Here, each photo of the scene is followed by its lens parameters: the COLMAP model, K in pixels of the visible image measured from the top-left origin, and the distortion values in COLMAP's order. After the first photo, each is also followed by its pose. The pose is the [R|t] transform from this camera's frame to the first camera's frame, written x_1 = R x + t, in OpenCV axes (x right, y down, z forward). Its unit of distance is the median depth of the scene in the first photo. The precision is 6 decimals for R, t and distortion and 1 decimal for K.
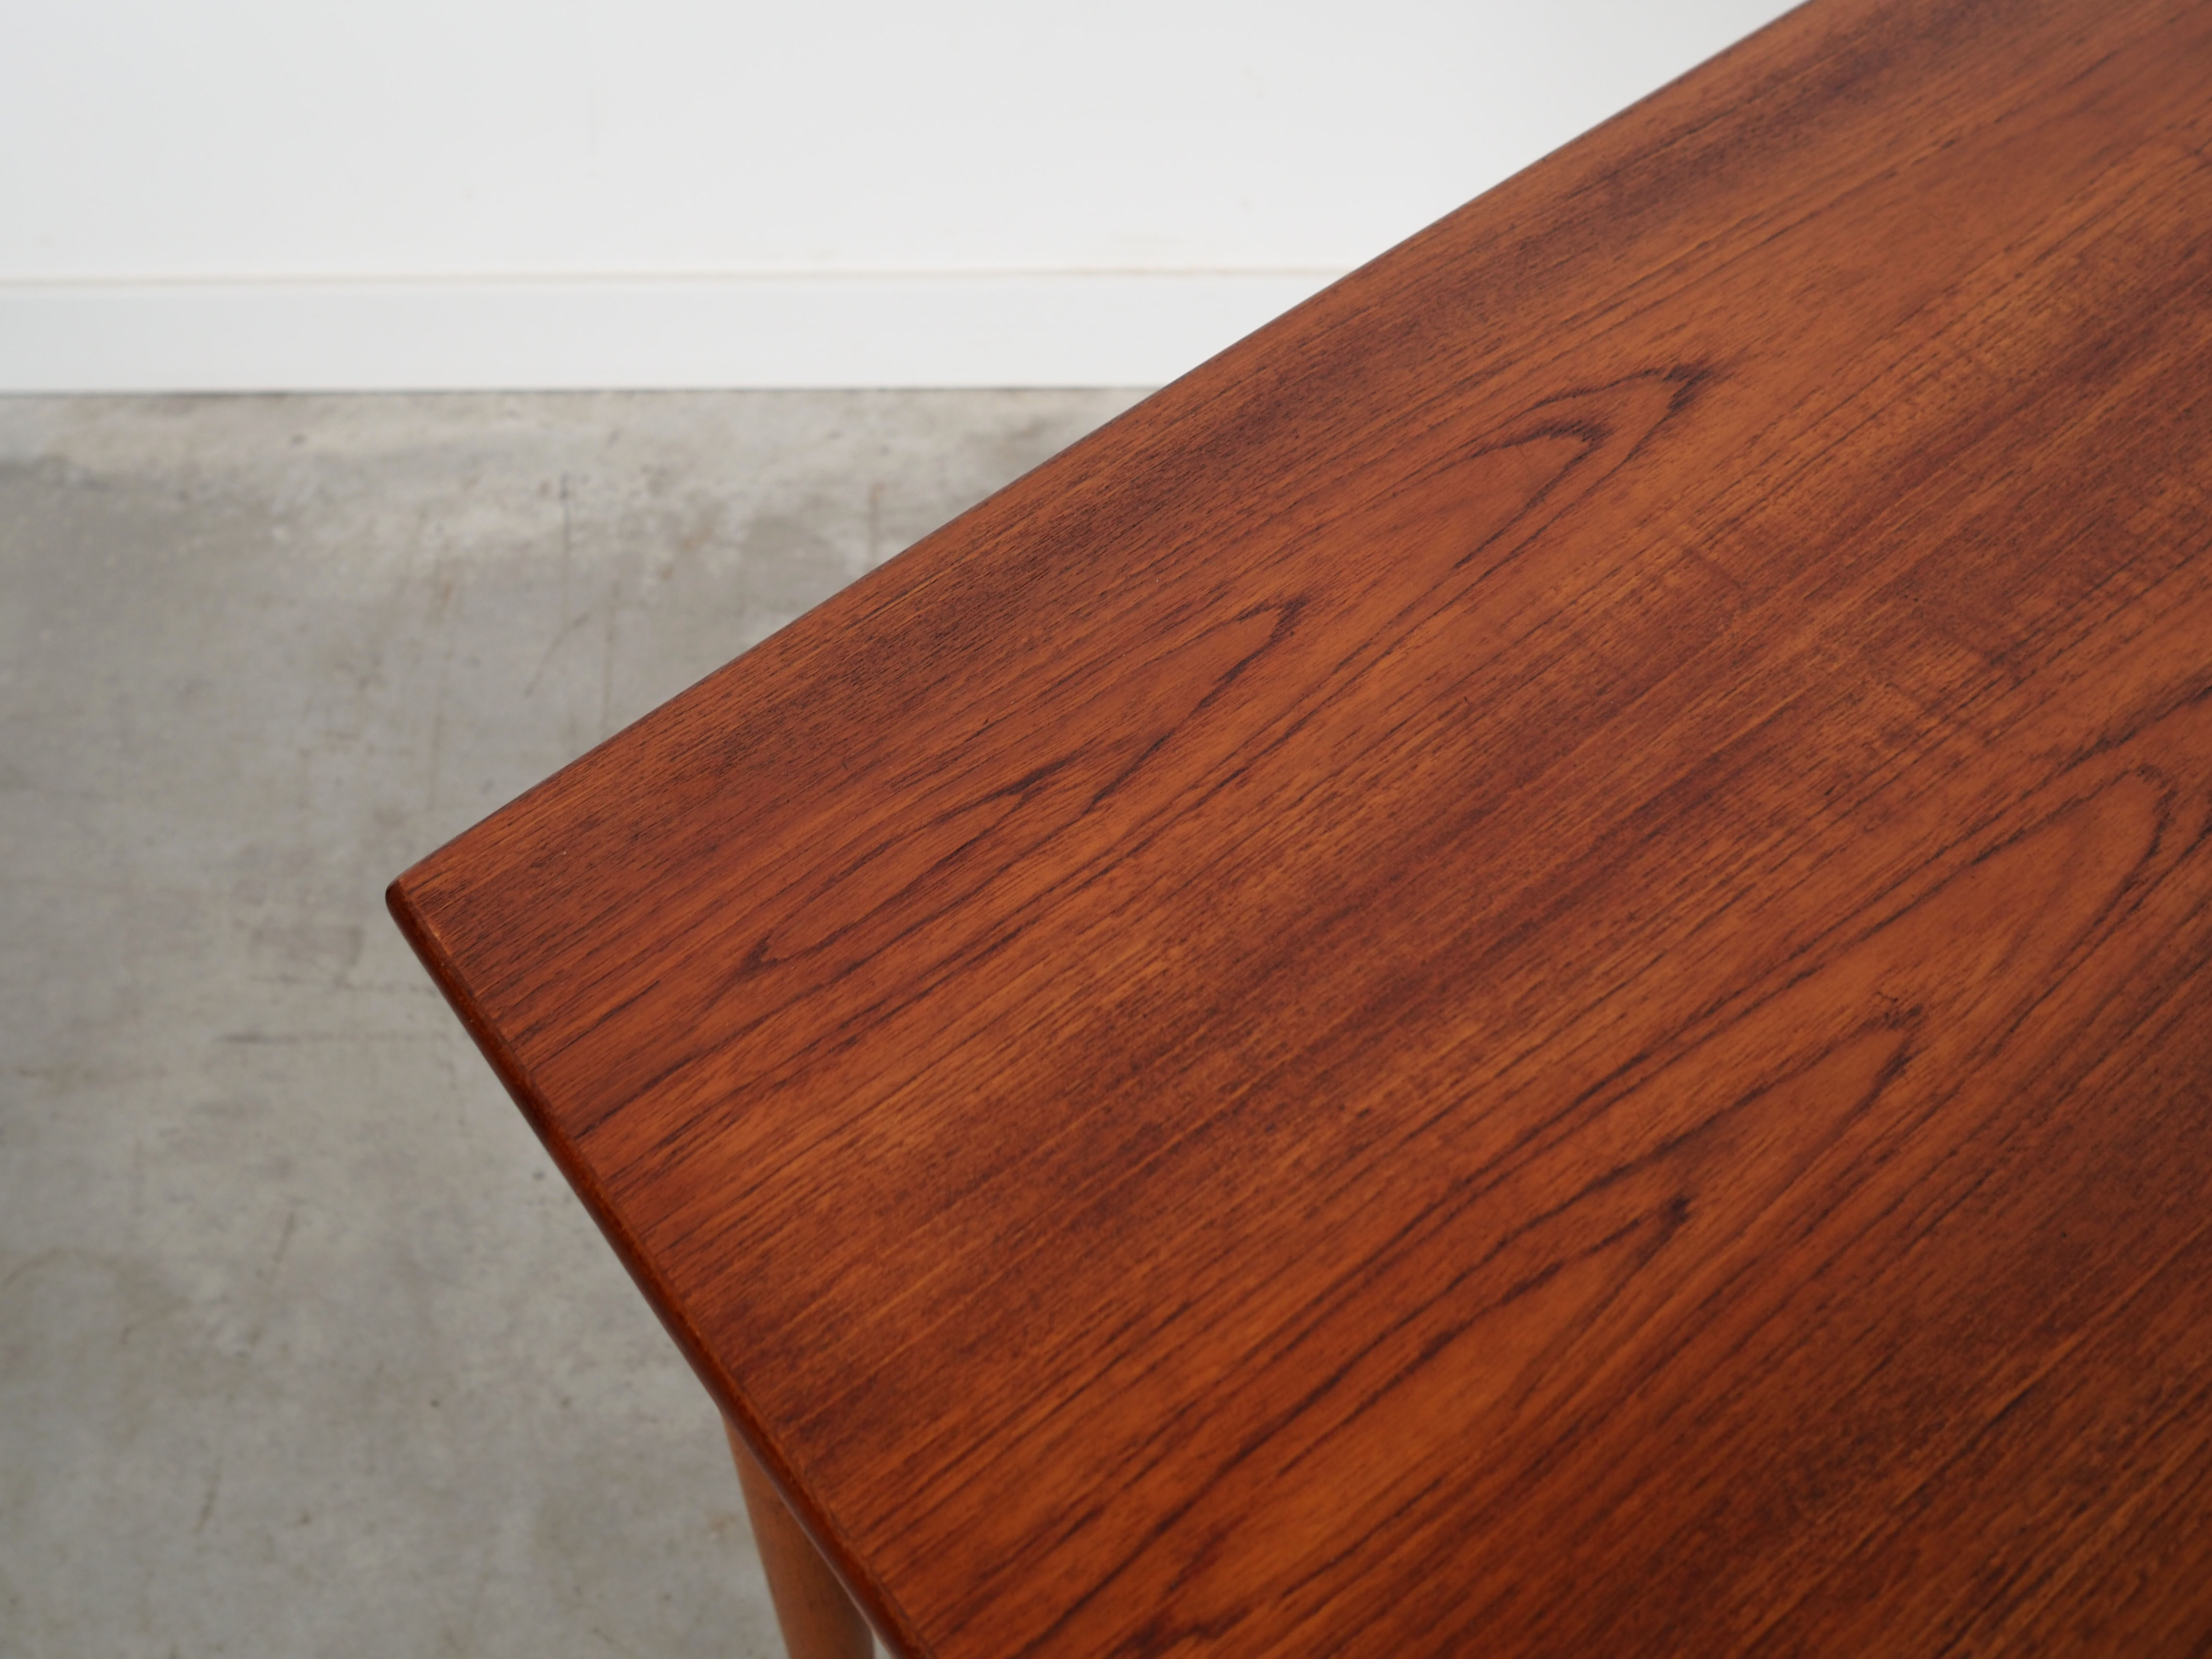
lens RADIAL K [[2542.7, 0, 981.2], [0, 2542.7, 675.4], [0, 0, 1]] dist [-0.045050, 0.048518]
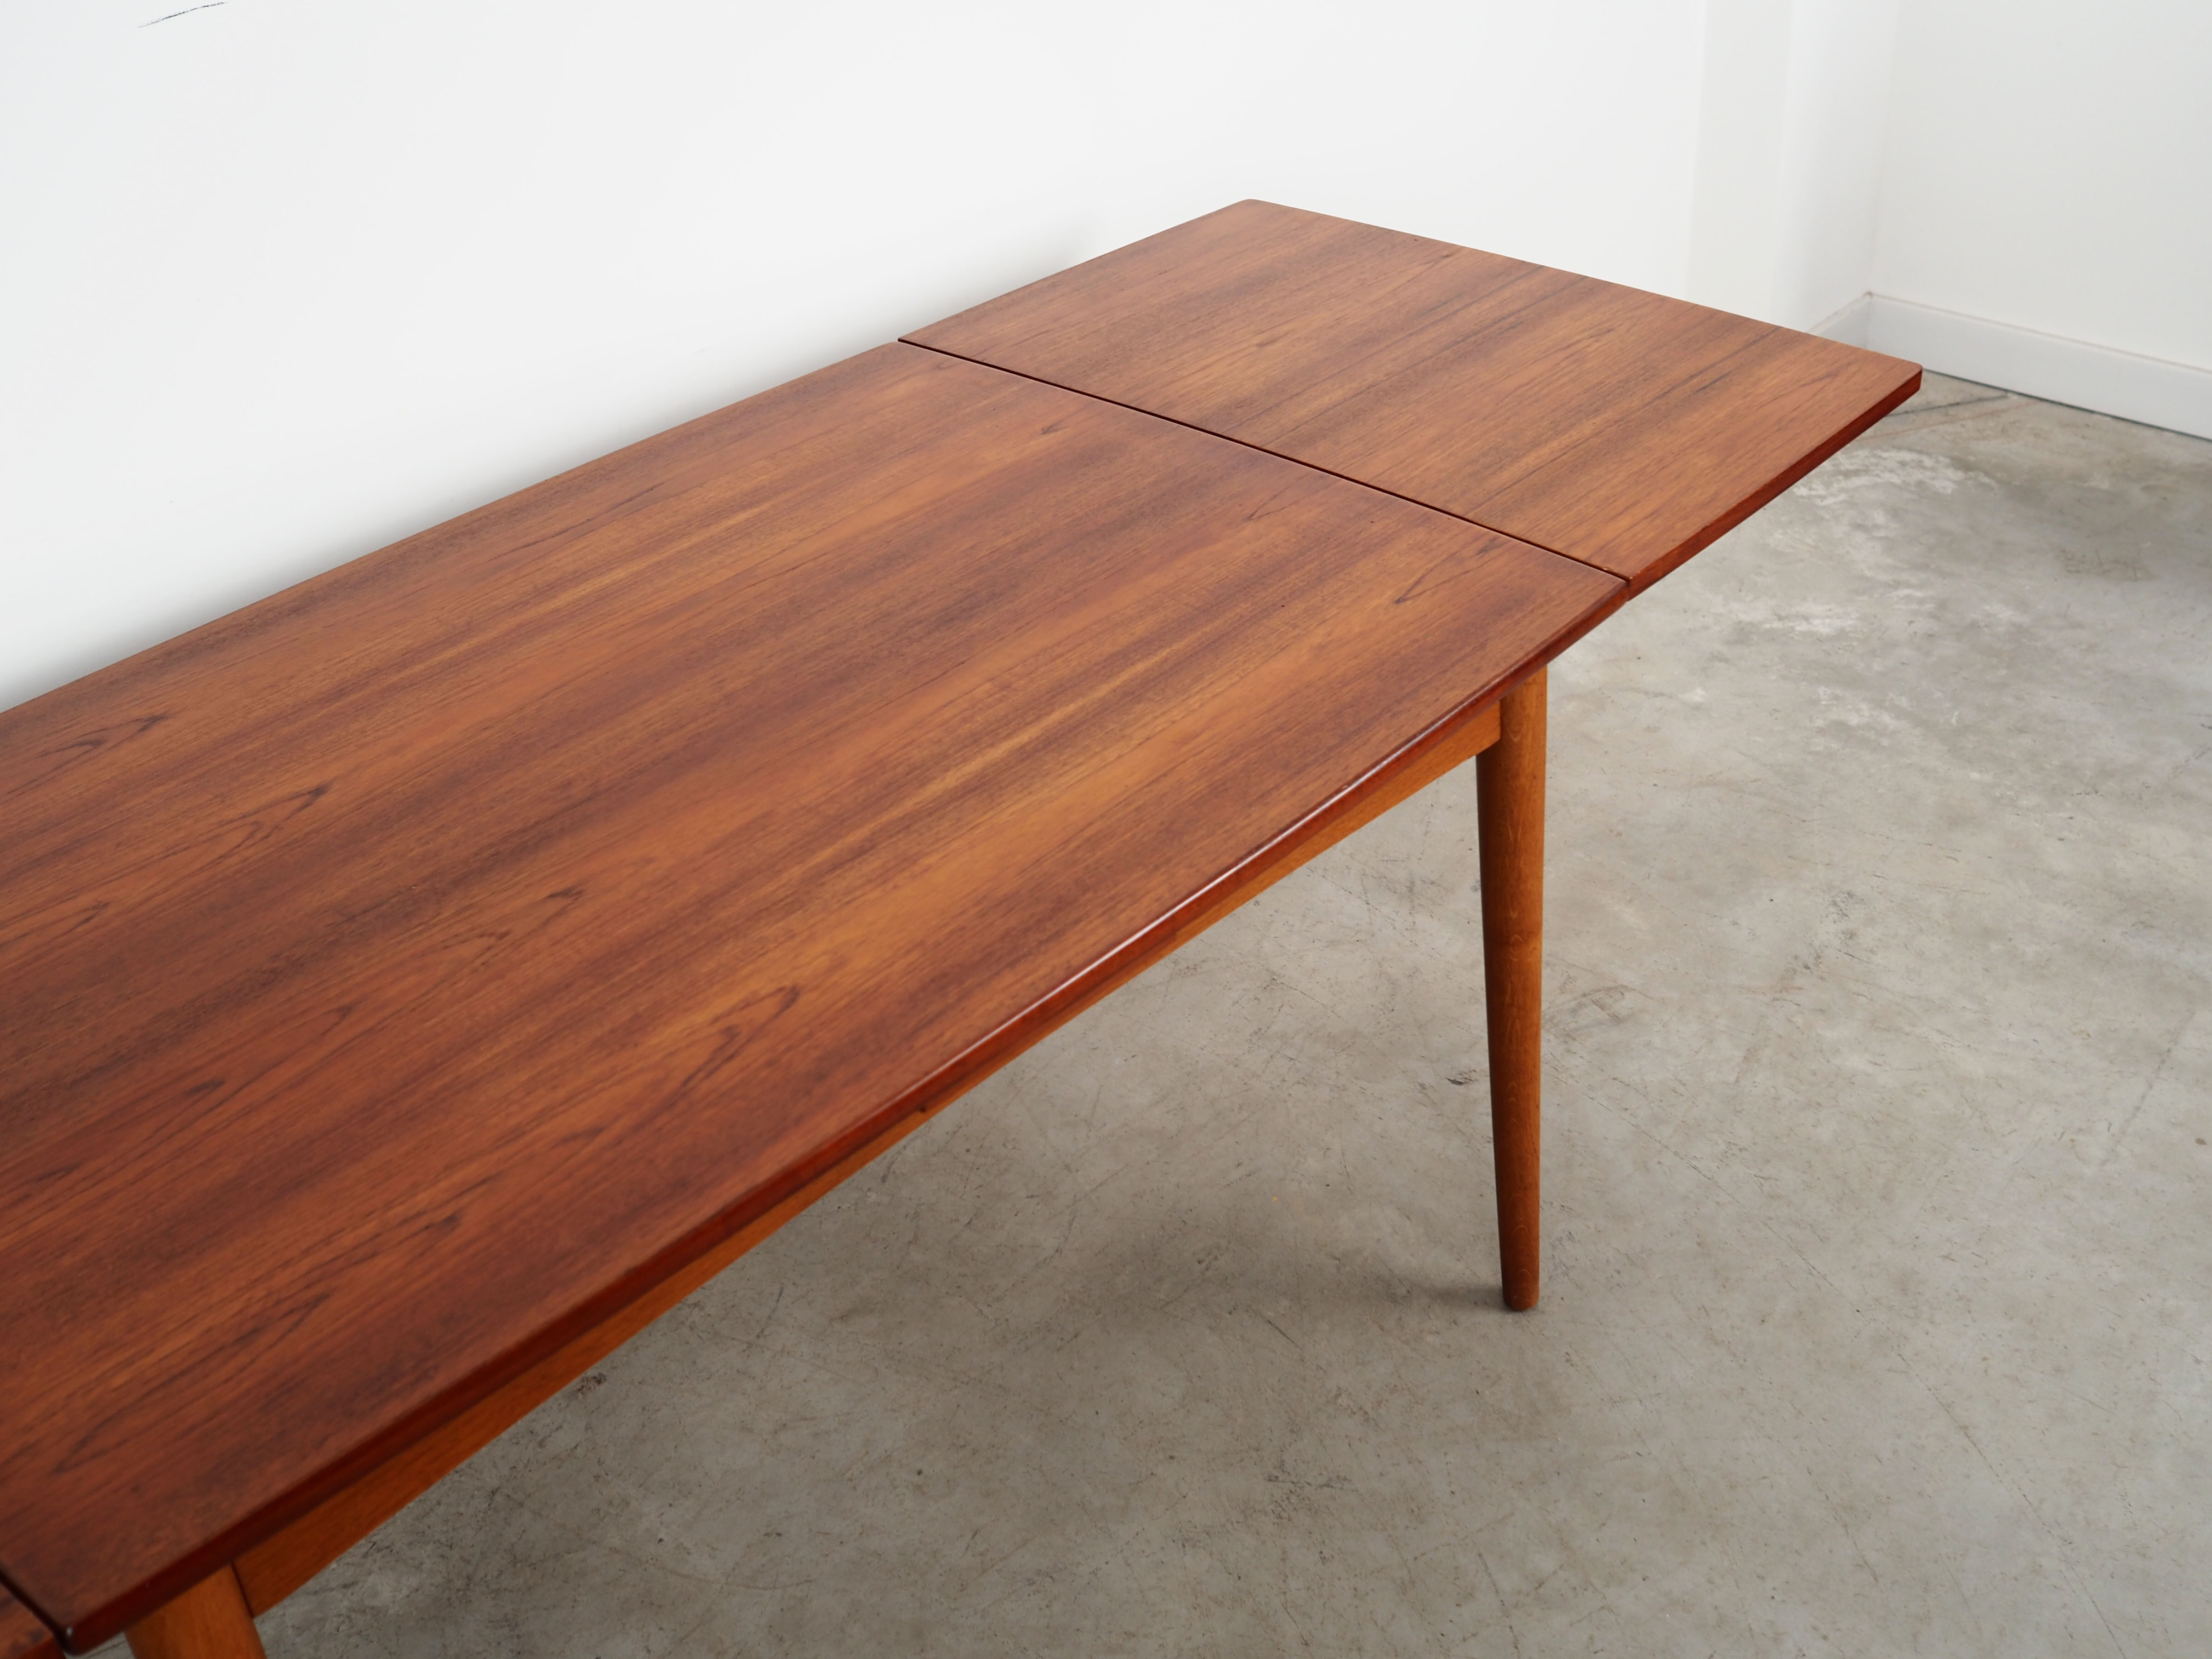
lens RADIAL K [[2385.5, 0, 1181.3], [0, 2385.5, 825.9], [0, 0, 1]] dist [-0.013496, 0.019531]
pose [[0.984835, -0.096353, 0.144278, 1.041604], [0.132256, 0.955165, -0.264893, 0.791674], [-0.112286, 0.279957, 0.953423, -1.332689]]
